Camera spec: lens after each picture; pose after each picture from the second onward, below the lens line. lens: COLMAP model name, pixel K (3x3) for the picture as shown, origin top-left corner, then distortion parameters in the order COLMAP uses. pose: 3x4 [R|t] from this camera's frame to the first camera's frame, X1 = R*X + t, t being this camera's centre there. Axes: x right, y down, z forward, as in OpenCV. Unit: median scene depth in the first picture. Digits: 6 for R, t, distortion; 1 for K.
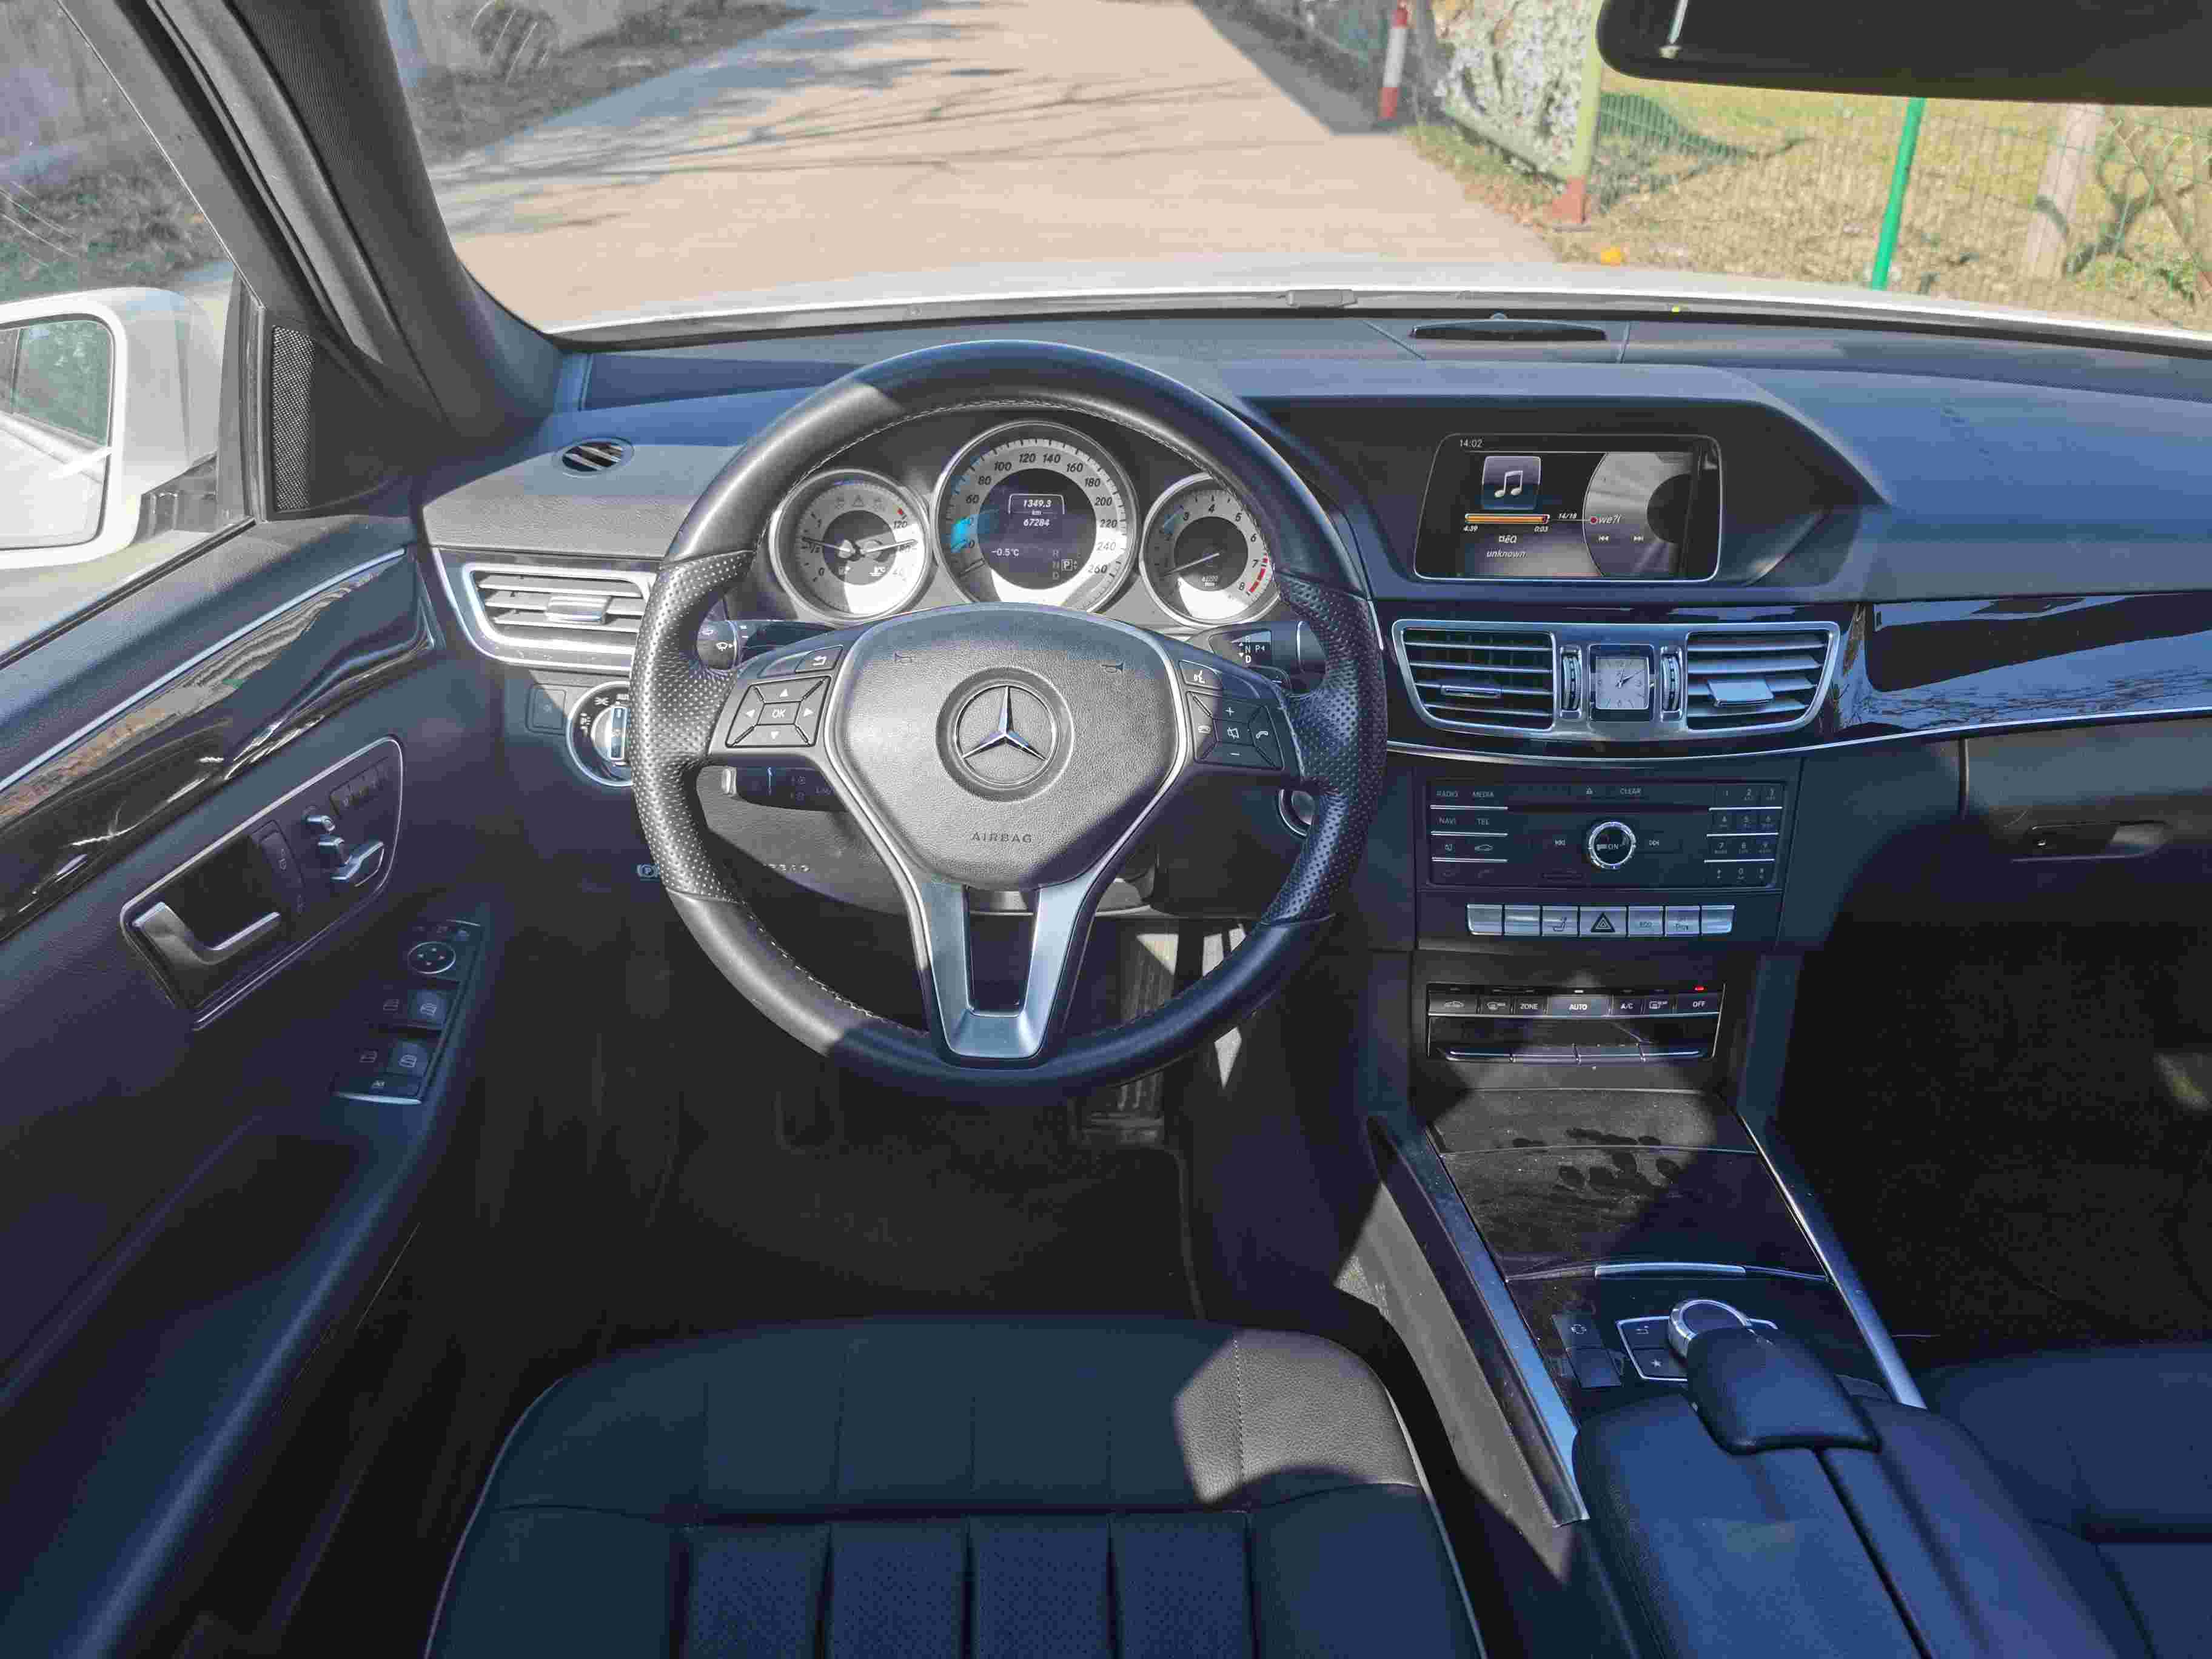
lens RADIAL K [[1732.1, 0, 1095.8], [0, 1732.1, 845.0], [0, 0, 1]] dist [0.052283, -0.080134]
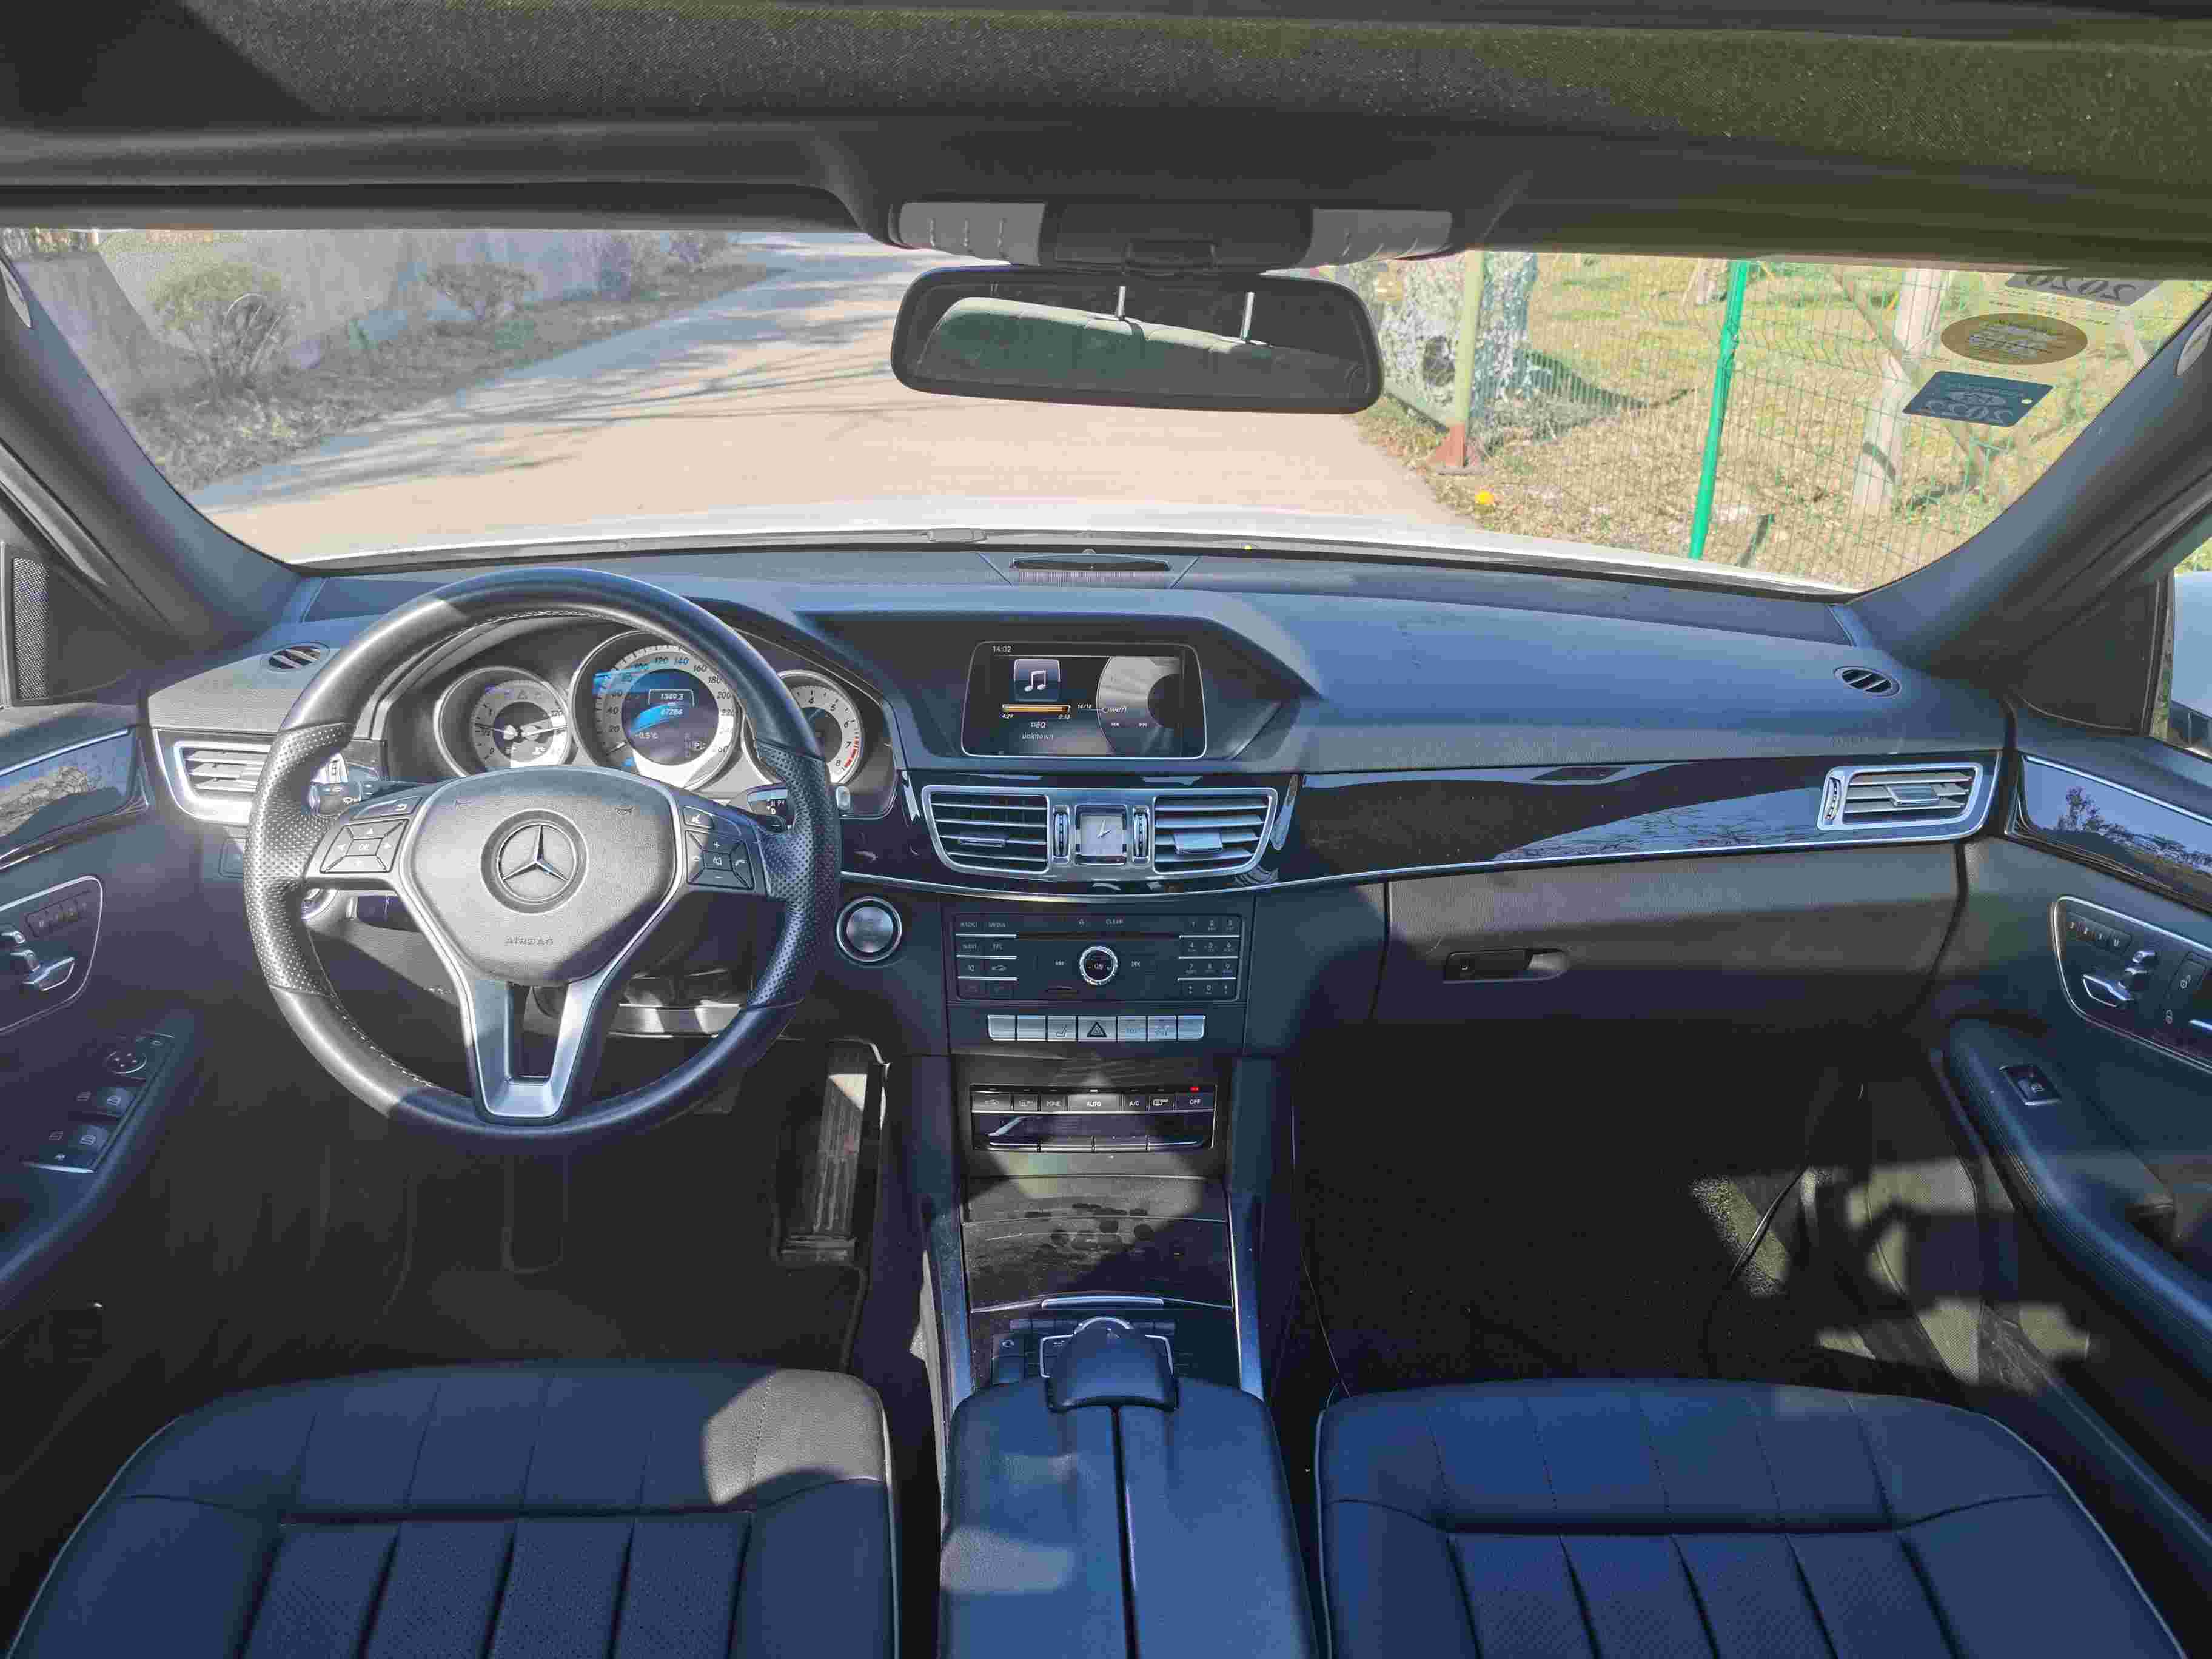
lens RADIAL K [[1732.1, 0, 1088.1], [0, 1732.1, 845.0], [0, 0, 1]] dist [0.052283, -0.080134]
pose [[0.999962, -0.000701, 0.008675, 0.272322], [0.001791, 0.991997, -0.126245, 0.068999], [-0.008518, 0.126256, 0.991961, -0.228549]]
